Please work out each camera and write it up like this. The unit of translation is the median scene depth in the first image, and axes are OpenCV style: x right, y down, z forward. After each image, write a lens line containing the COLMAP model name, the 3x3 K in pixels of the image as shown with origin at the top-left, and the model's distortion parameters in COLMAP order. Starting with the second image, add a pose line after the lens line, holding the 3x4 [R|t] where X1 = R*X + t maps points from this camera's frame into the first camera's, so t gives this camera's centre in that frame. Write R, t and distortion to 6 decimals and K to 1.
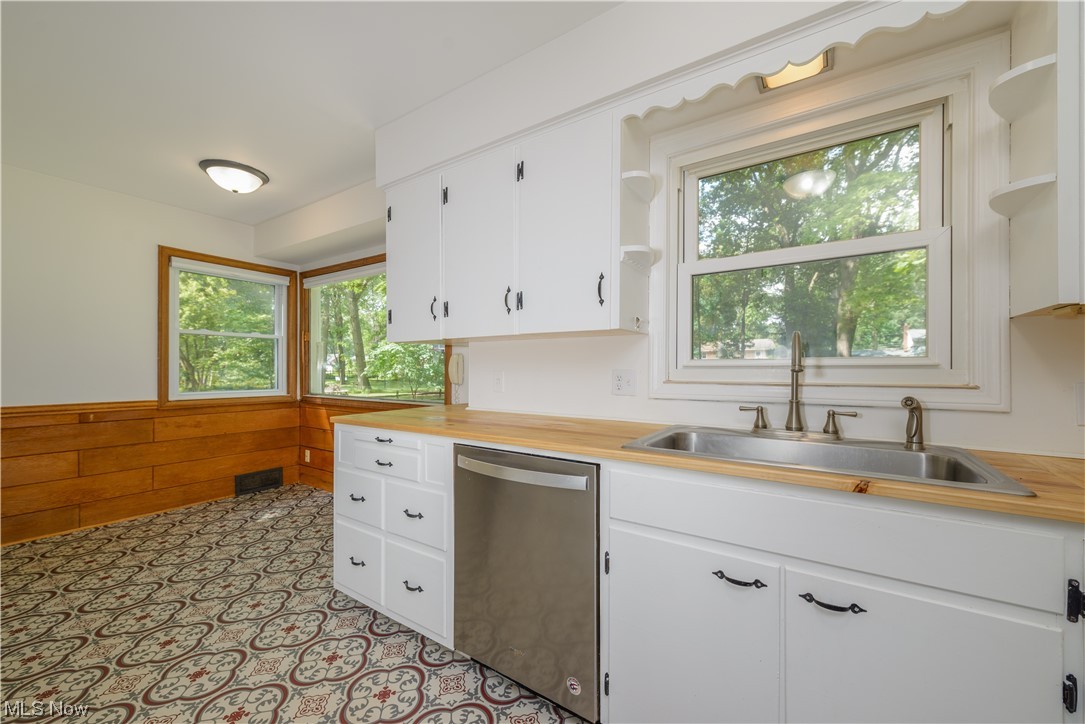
lens RADIAL K [[426.6, 0, 545.8], [0, 426.6, 365.4], [0, 0, 1]] dist [0.000504, -0.000803]
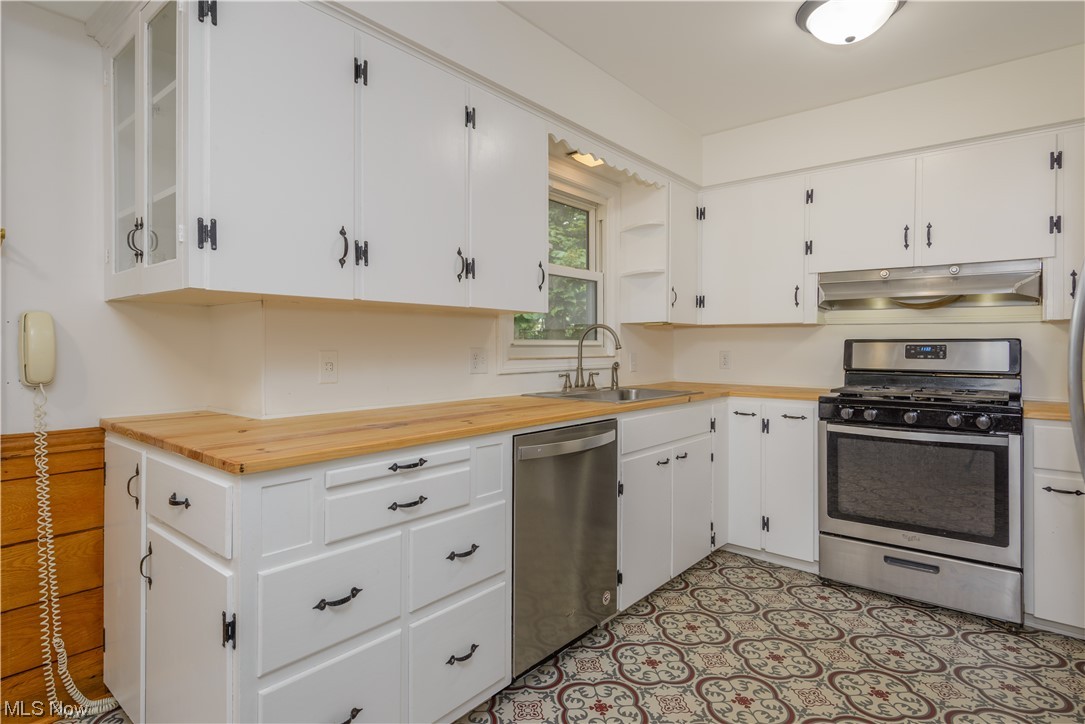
lens RADIAL K [[566.3, 0, 538.5], [0, 566.3, 344.8], [0, 0, 1]] dist [0.011425, -0.002499]
pose [[0.109691, 0.004208, 0.993957, -1.166746], [-0.003603, 0.999986, -0.003836, 0.005743], [-0.993959, -0.003161, 0.109705, 0.727076]]
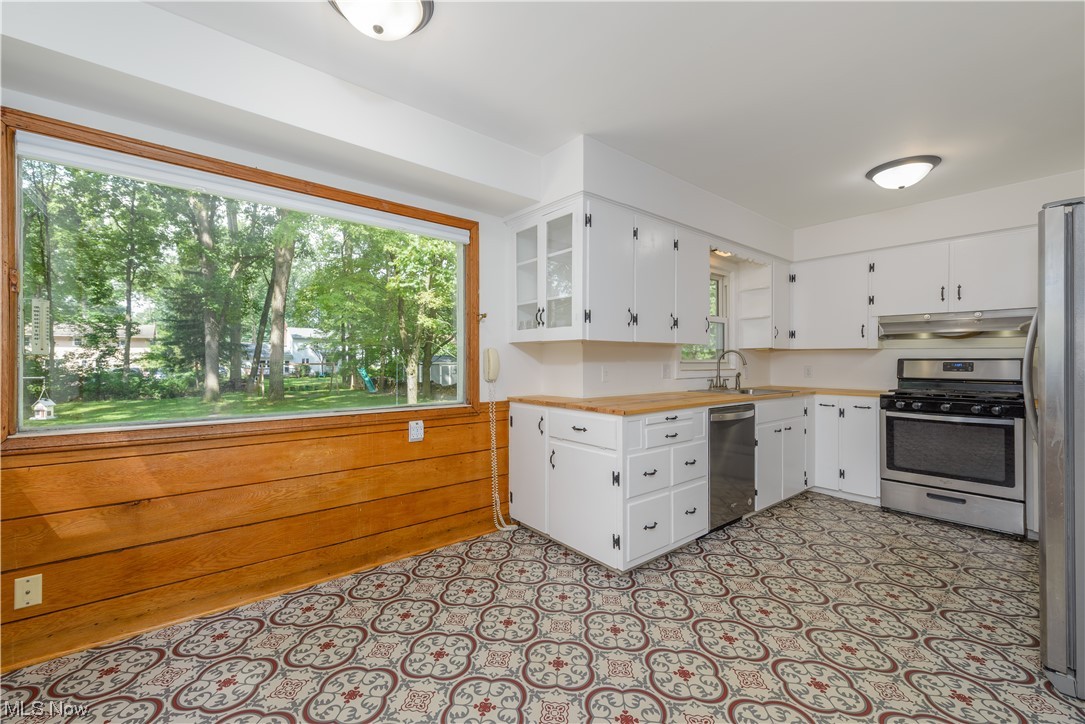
lens RADIAL K [[426.6, 0, 536.9], [0, 426.6, 358.6], [0, 0, 1]] dist [0.000504, -0.000803]
pose [[0.308076, 0.008893, 0.951320, -1.774286], [-0.003096, 0.999960, -0.008345, 0.001320], [-0.951357, -0.000374, 0.308092, 0.986390]]
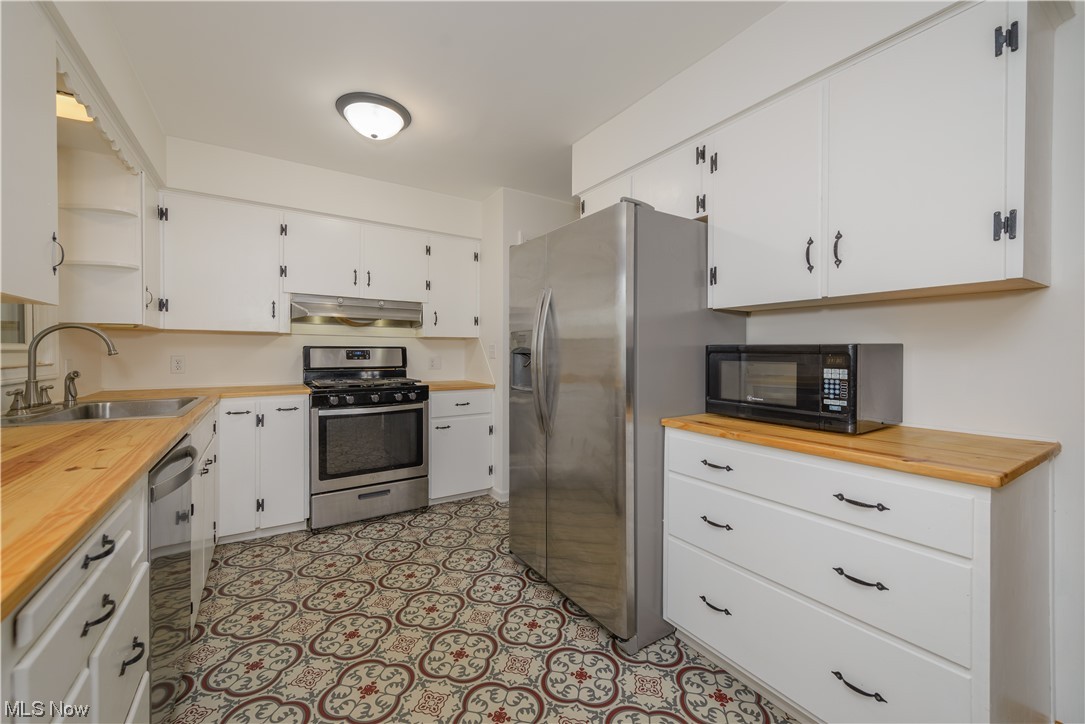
lens RADIAL K [[426.6, 0, 532.0], [0, 426.6, 355.0], [0, 0, 1]] dist [0.000504, -0.000803]
pose [[-0.911678, -0.005606, 0.410867, -0.872012], [-0.003374, 0.999975, 0.006158, 0.002231], [-0.410892, 0.004228, -0.911674, 1.172303]]
